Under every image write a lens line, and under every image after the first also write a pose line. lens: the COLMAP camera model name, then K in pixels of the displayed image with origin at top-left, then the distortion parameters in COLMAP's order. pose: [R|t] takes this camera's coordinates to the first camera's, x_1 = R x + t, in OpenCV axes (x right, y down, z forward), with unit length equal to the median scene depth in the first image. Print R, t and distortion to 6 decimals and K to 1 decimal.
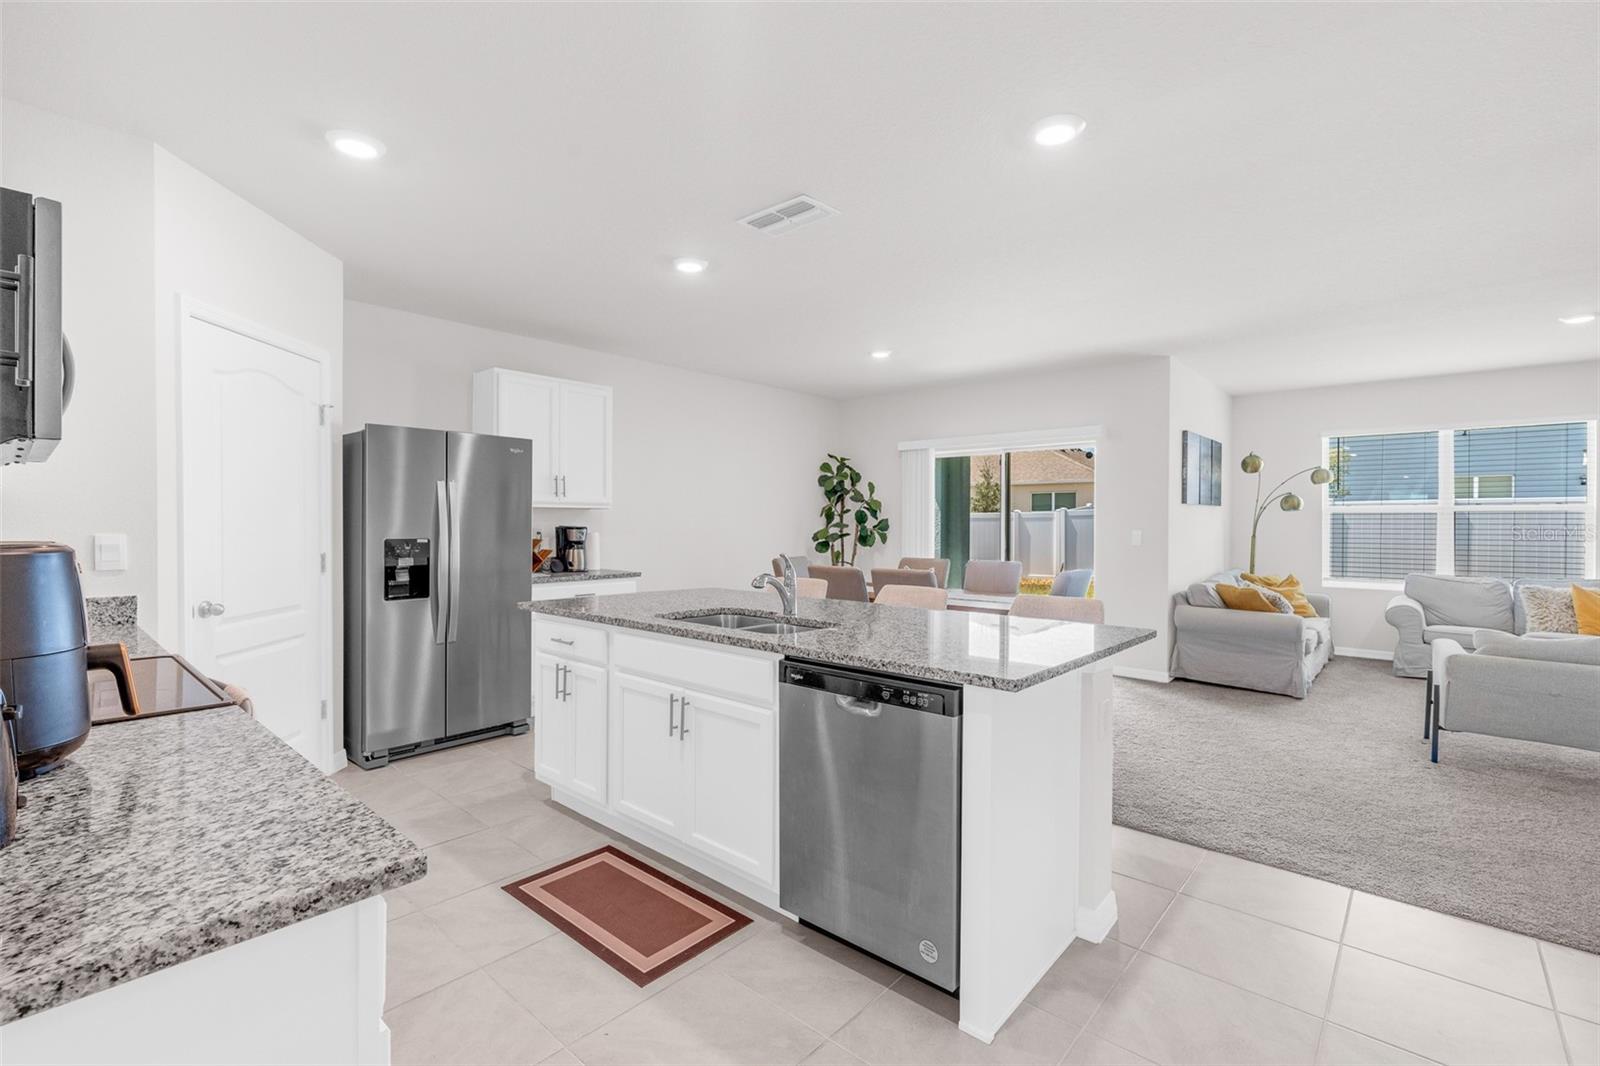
lens RADIAL K [[722.3, 0, 790.7], [0, 722.3, 531.7], [0, 0, 1]] dist [-0.013623, 0.004639]
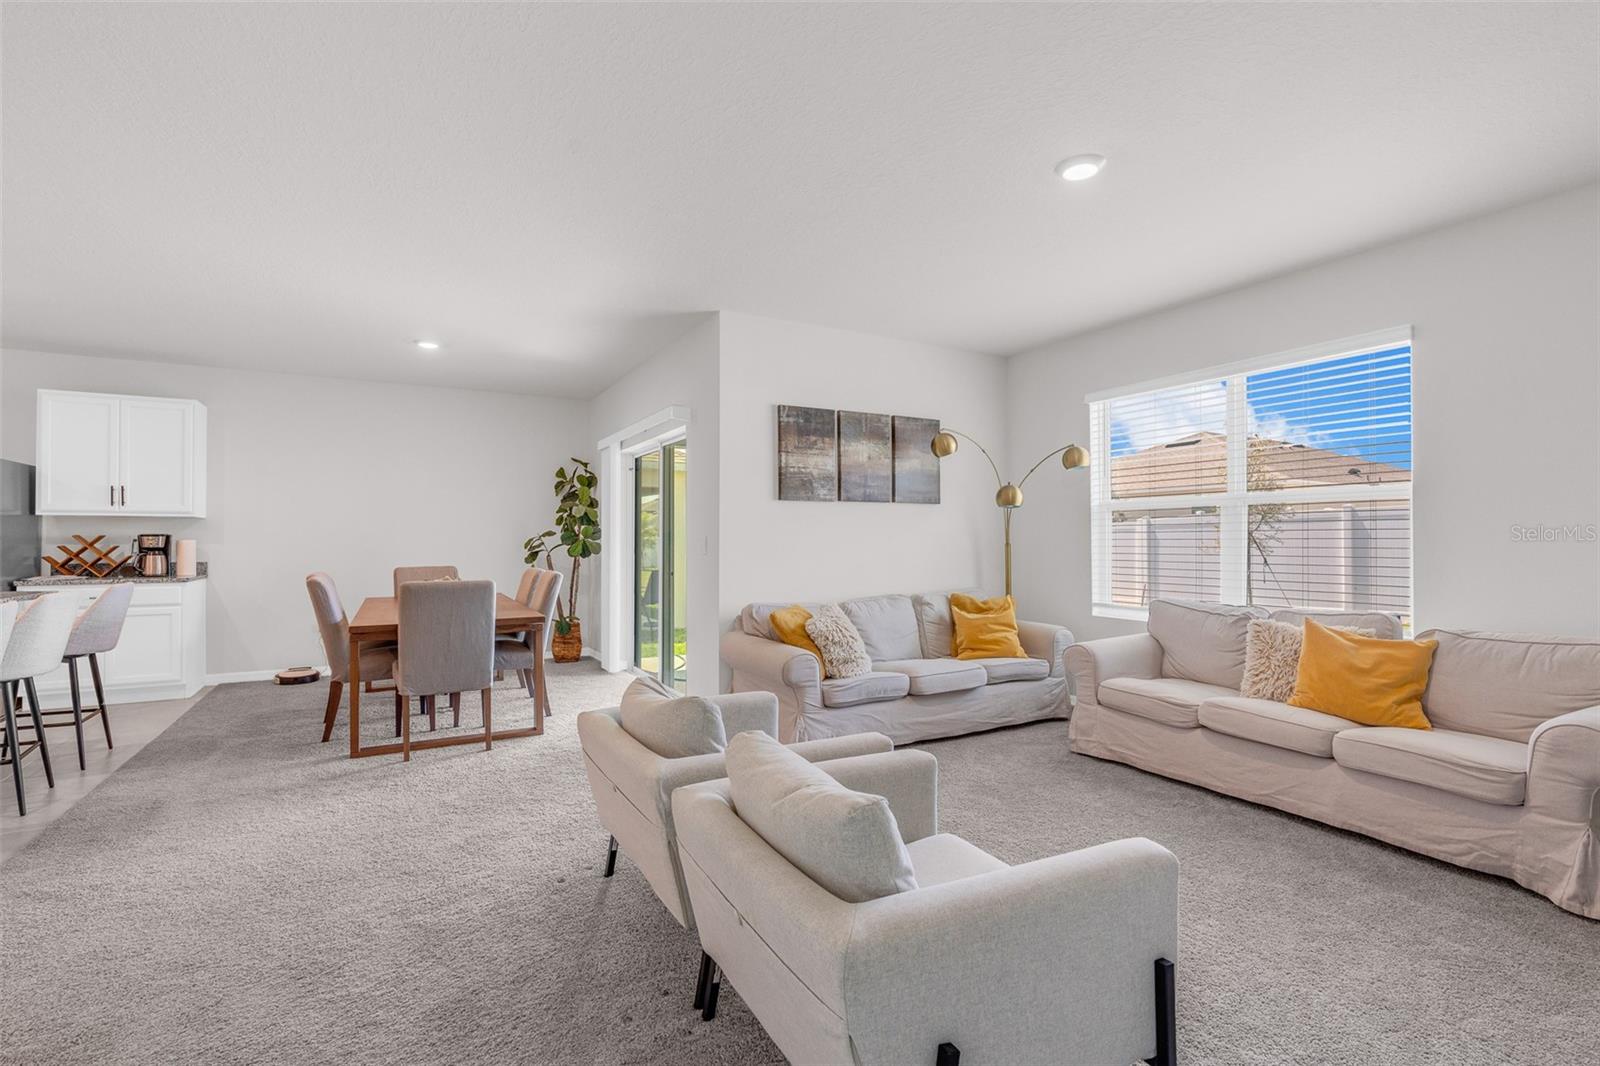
lens RADIAL K [[722.3, 0, 802.5], [0, 722.3, 535.6], [0, 0, 1]] dist [-0.013623, 0.004639]
pose [[0.946318, -0.007327, -0.323155, 0.929373], [0.000419, 0.999770, -0.021442, 0.017761], [0.323238, 0.020155, 0.946103, 0.312286]]
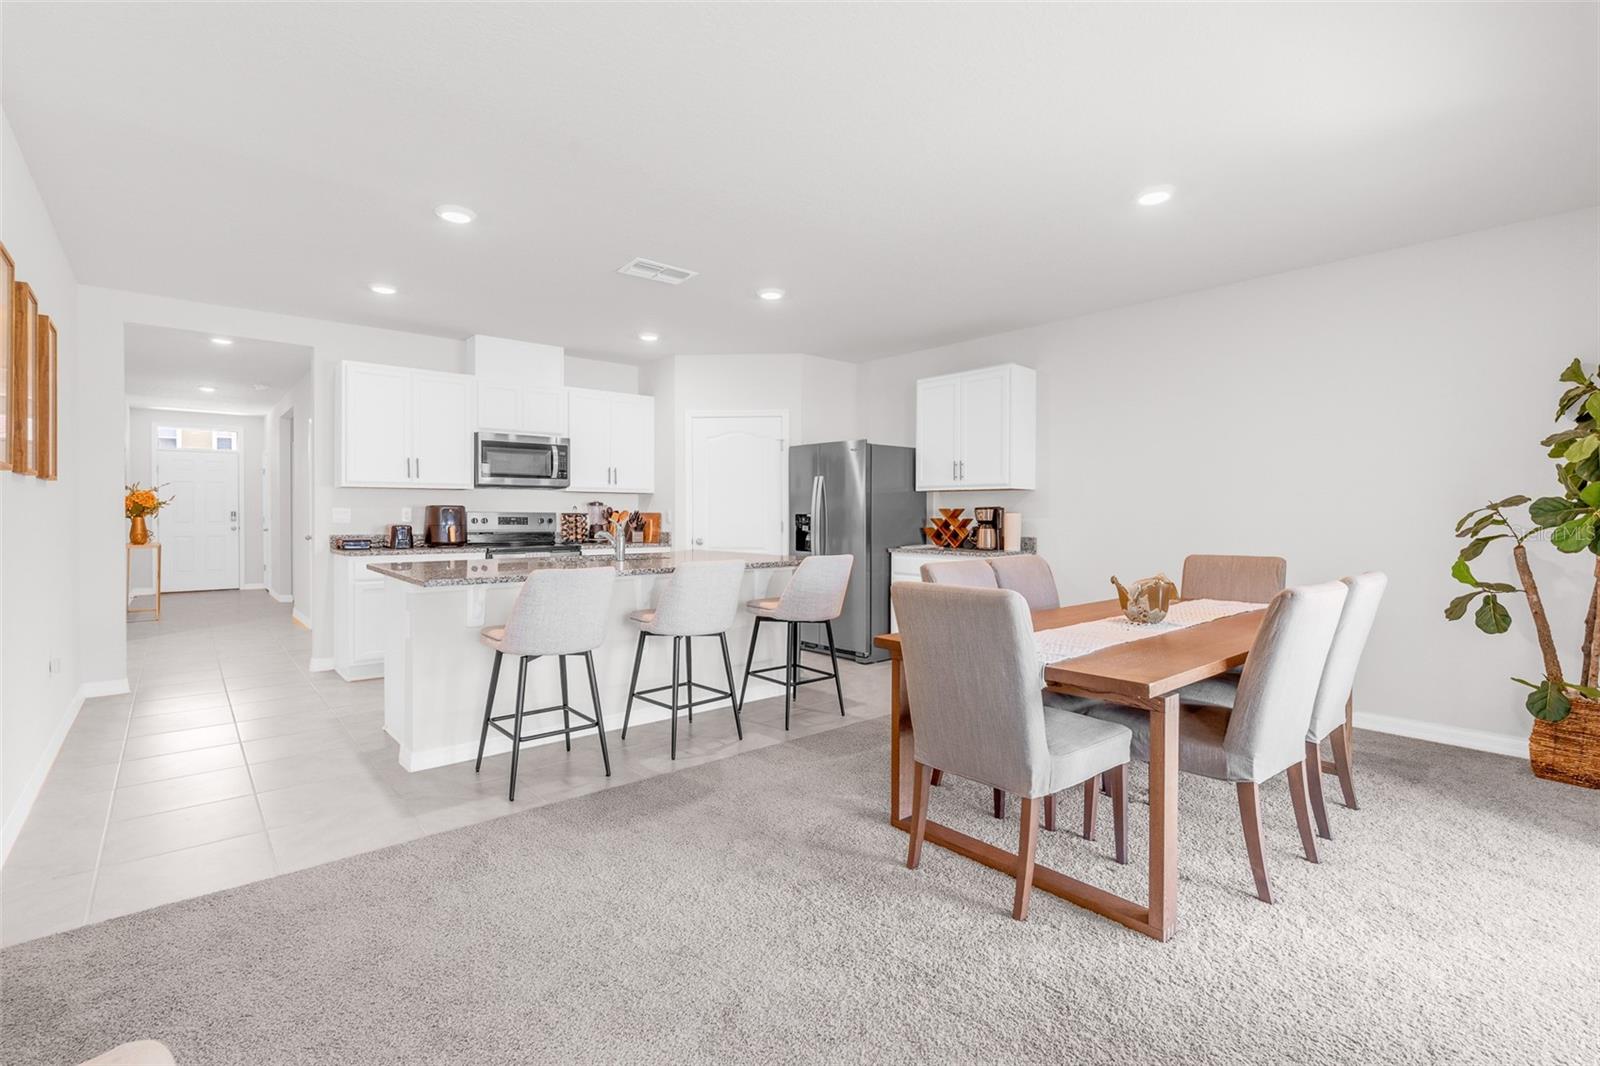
lens RADIAL K [[722.3, 0, 766.2], [0, 722.3, 518.9], [0, 0, 1]] dist [-0.013623, 0.004639]
pose [[-0.157318, 0.003409, -0.987542, 0.779272], [-0.016534, 0.999845, 0.006086, 0.008904], [0.987410, 0.017285, -0.157238, 0.840840]]
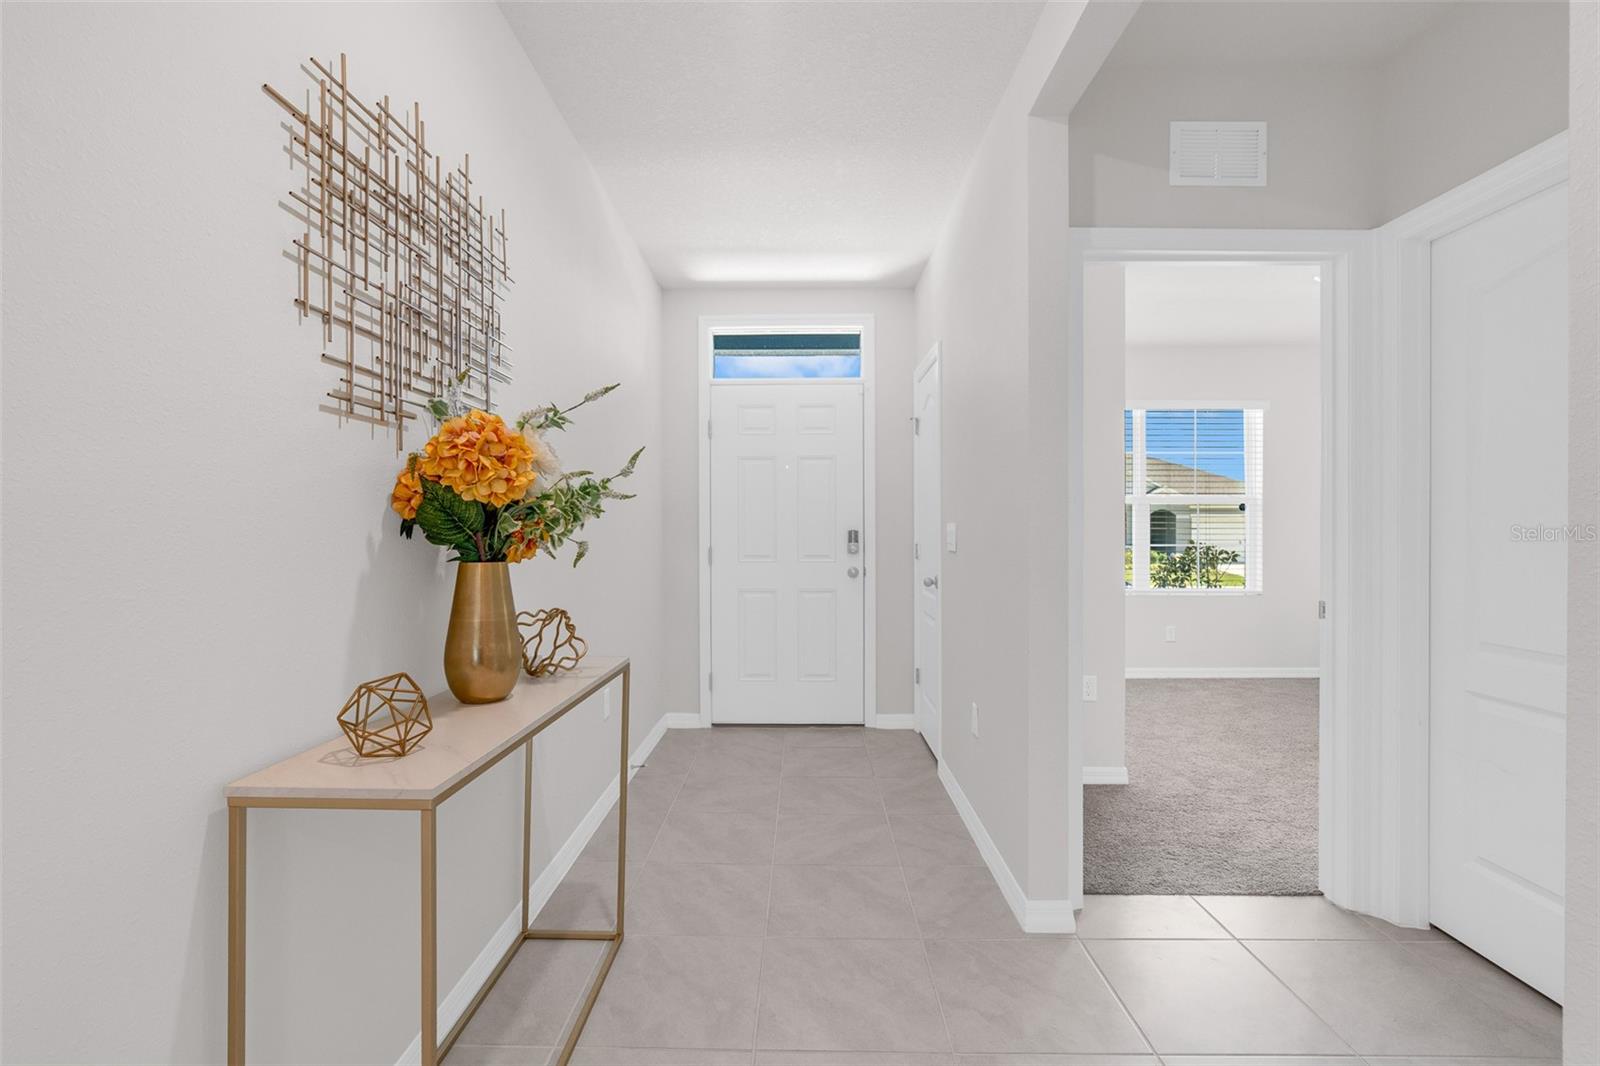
lens RADIAL K [[722.3, 0, 796.3], [0, 722.3, 532.8], [0, 0, 1]] dist [-0.013623, 0.004639]
pose [[-0.752802, -0.002425, -0.658243, -0.519398], [-0.011526, 0.999888, 0.009499, 0.021016], [0.658147, 0.014738, -0.752745, -0.516753]]
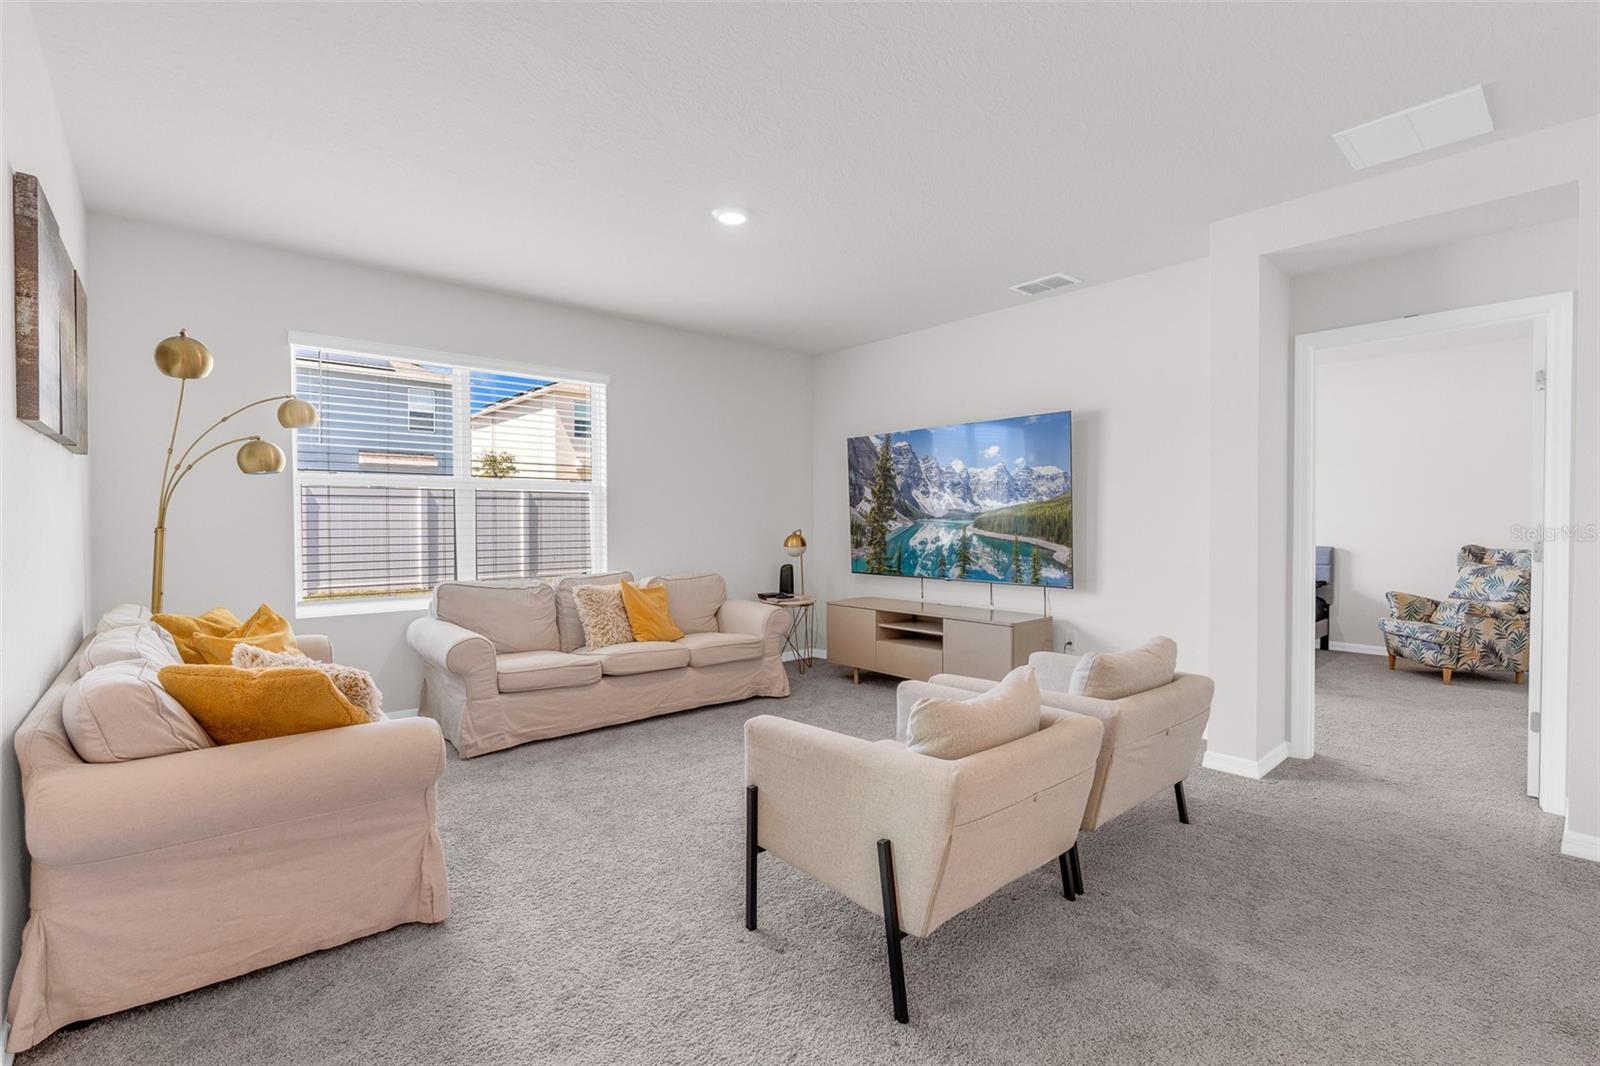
lens RADIAL K [[722.3, 0, 789.4], [0, 722.3, 533.5], [0, 0, 1]] dist [-0.013623, 0.004639]
pose [[0.141349, -0.023977, 0.989669, 0.333551], [0.015731, 0.999635, 0.021972, 0.007481], [-0.989835, 0.012463, 0.141674, 0.725481]]
